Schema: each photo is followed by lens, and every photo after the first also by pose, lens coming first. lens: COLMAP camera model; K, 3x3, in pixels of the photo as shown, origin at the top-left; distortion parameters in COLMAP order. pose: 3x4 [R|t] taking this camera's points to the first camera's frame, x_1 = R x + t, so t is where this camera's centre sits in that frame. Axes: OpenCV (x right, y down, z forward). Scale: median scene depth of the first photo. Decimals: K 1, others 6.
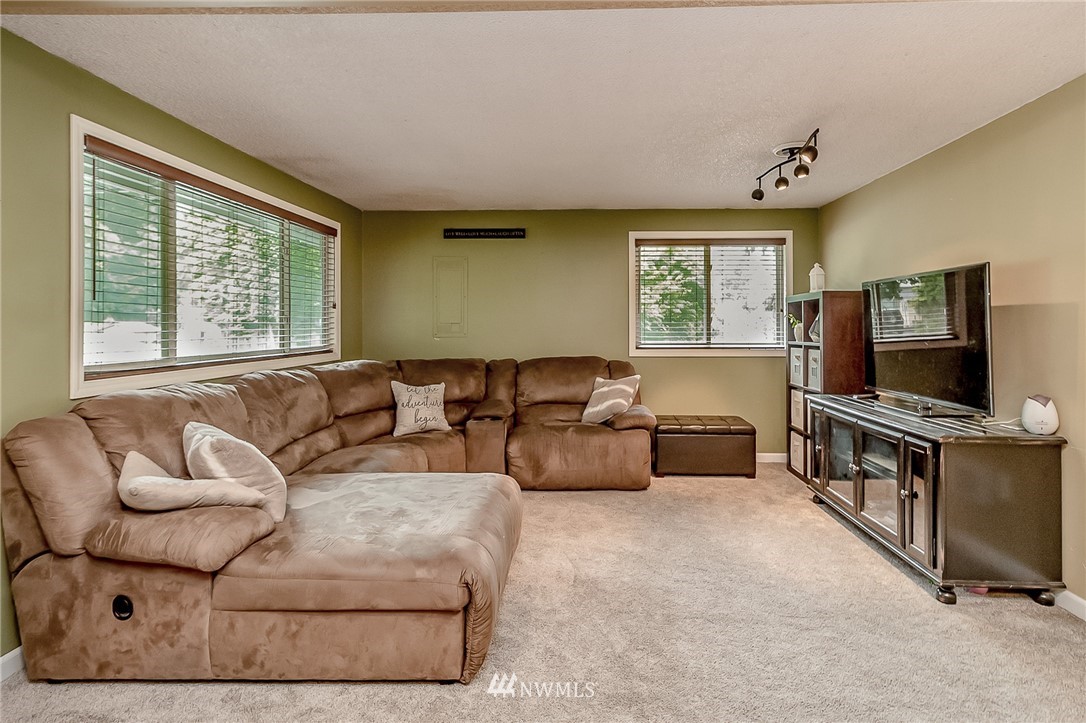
lens RADIAL K [[535.0, 0, 574.2], [0, 535.0, 325.1], [0, 0, 1]] dist [0.003810, 0.002978]
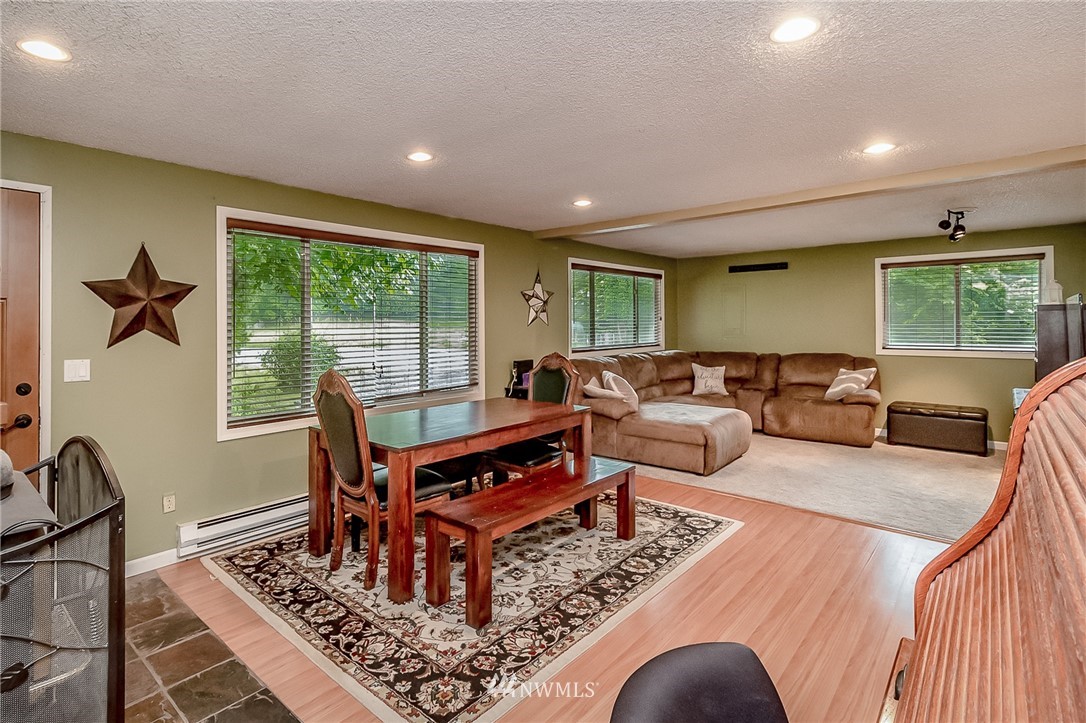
lens RADIAL K [[535.0, 0, 513.0], [0, 535.0, 329.1], [0, 0, 1]] dist [0.003810, 0.002978]
pose [[0.760738, 0.002715, -0.649054, 0.336273], [0.005421, 0.999930, 0.010536, -0.026343], [0.649037, -0.011533, 0.760670, -0.679148]]
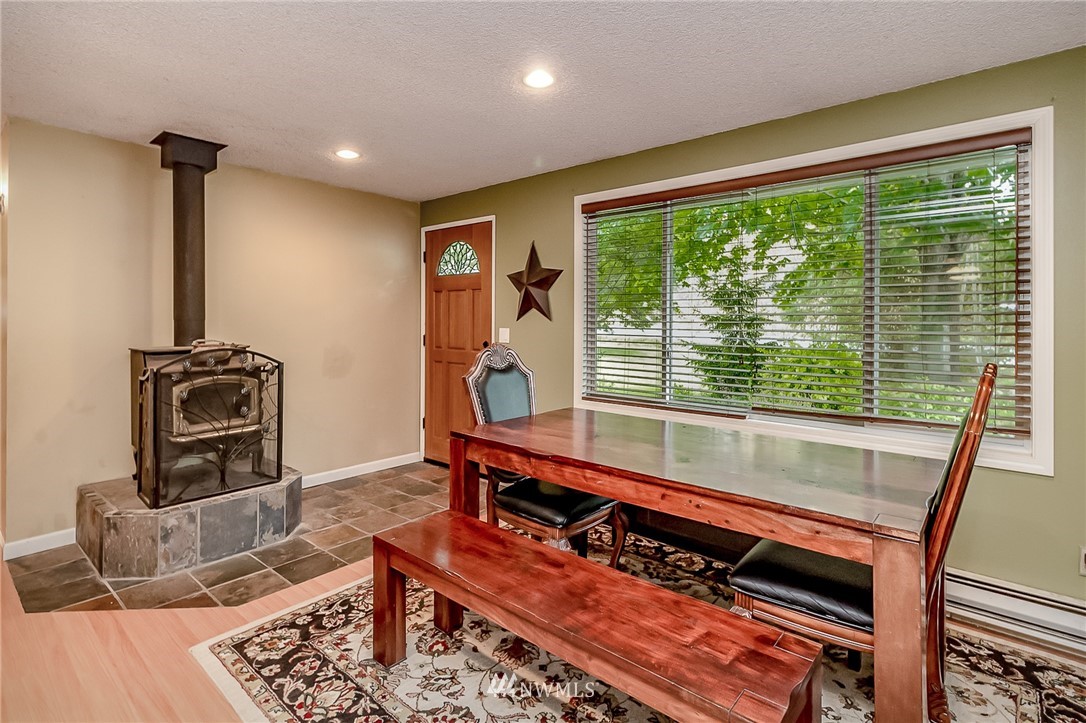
lens RADIAL K [[535.0, 0, 530.0], [0, 535.0, 317.8], [0, 0, 1]] dist [0.003810, 0.002978]
pose [[-0.645623, -0.008807, -0.763606, 0.210418], [-0.006660, 0.999960, -0.005903, 0.002558], [0.763628, 0.001275, -0.645656, 0.146978]]
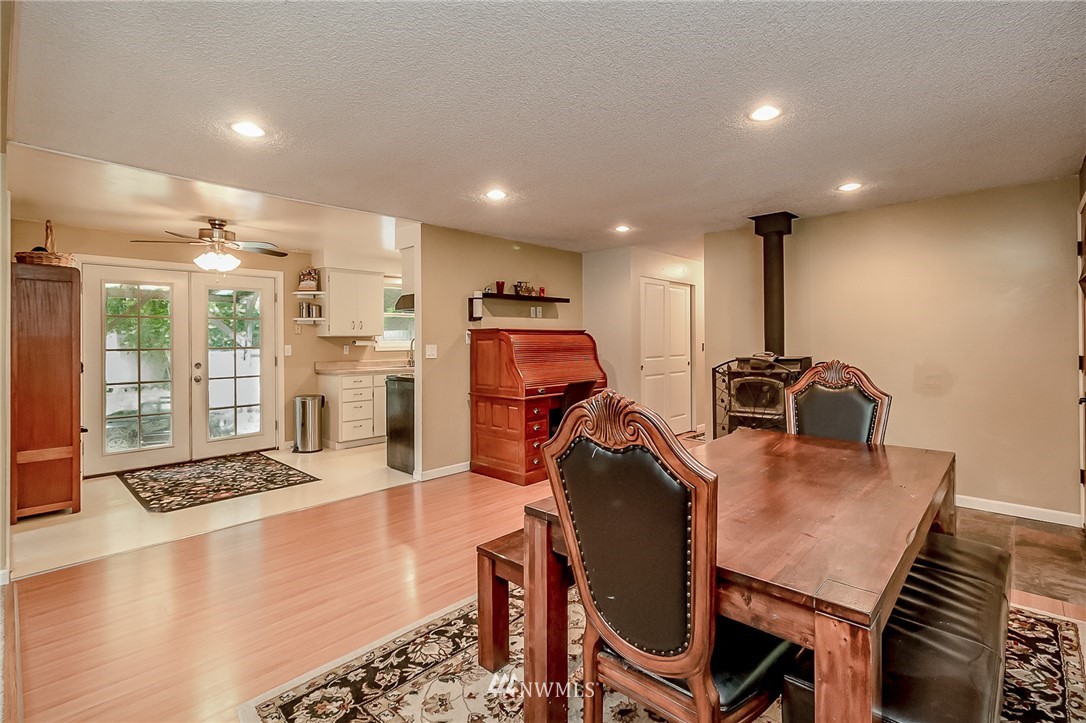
lens RADIAL K [[495.6, 0, 550.7], [0, 495.6, 339.5], [0, 0, 1]] dist [-0.000754, 0.001103]
pose [[-0.749717, 0.006145, 0.661730, -0.418157], [0.009053, 0.999959, 0.000971, 0.000310], [-0.661696, 0.006719, -0.749742, 0.373208]]
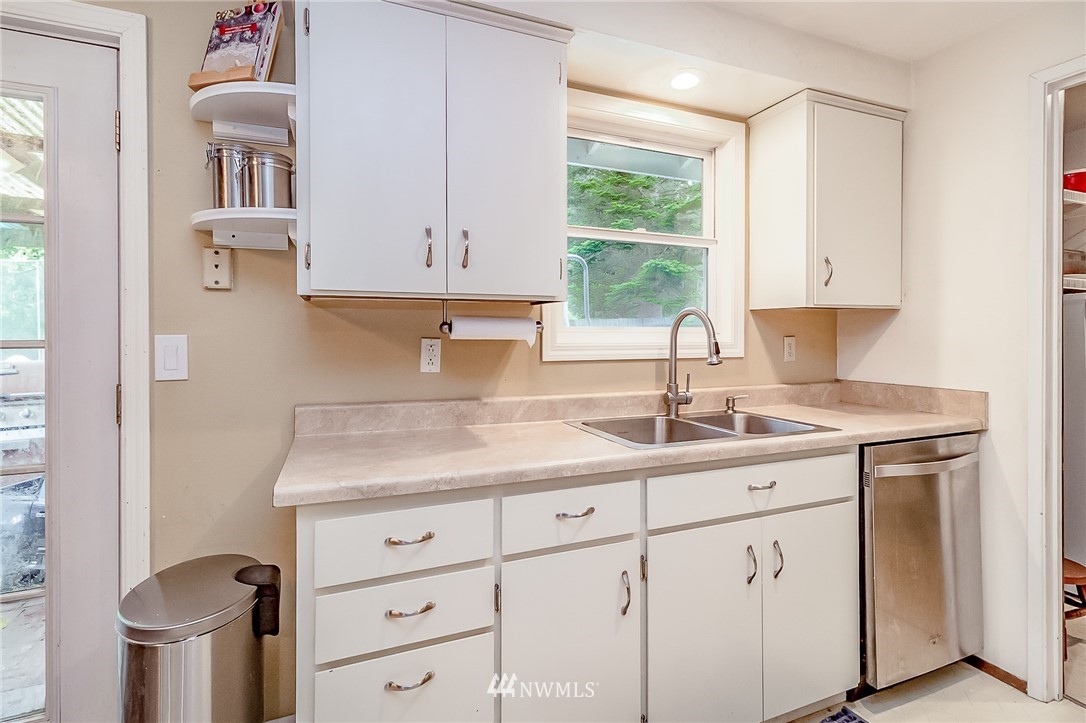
lens RADIAL K [[495.6, 0, 559.1], [0, 495.6, 337.7], [0, 0, 1]] dist [-0.000754, 0.001103]
pose [[-0.402013, -0.002460, 0.915631, 0.675169], [0.002660, 0.999989, 0.003854, 0.012140], [-0.915630, 0.003985, -0.402002, -0.295827]]
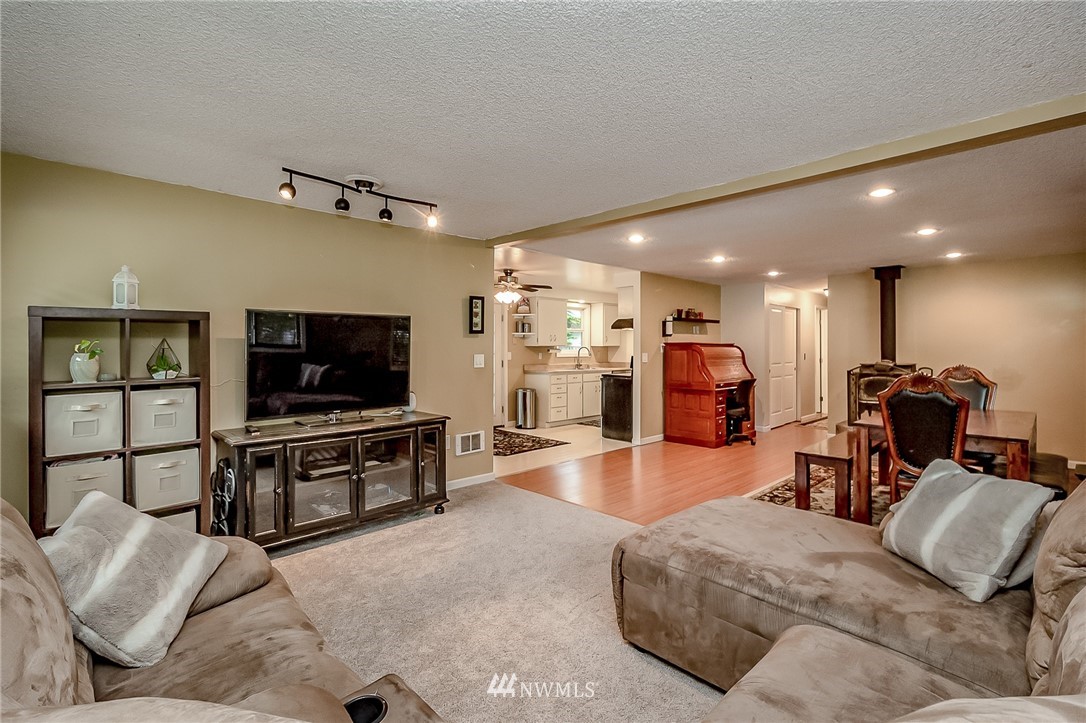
lens RADIAL K [[495.6, 0, 540.5], [0, 495.6, 346.5], [0, 0, 1]] dist [-0.000754, 0.001103]
pose [[-0.710438, 0.000783, 0.703760, -0.390326], [0.001229, 0.999999, 0.000128, -0.012126], [-0.703759, 0.000956, -0.710438, 1.120372]]
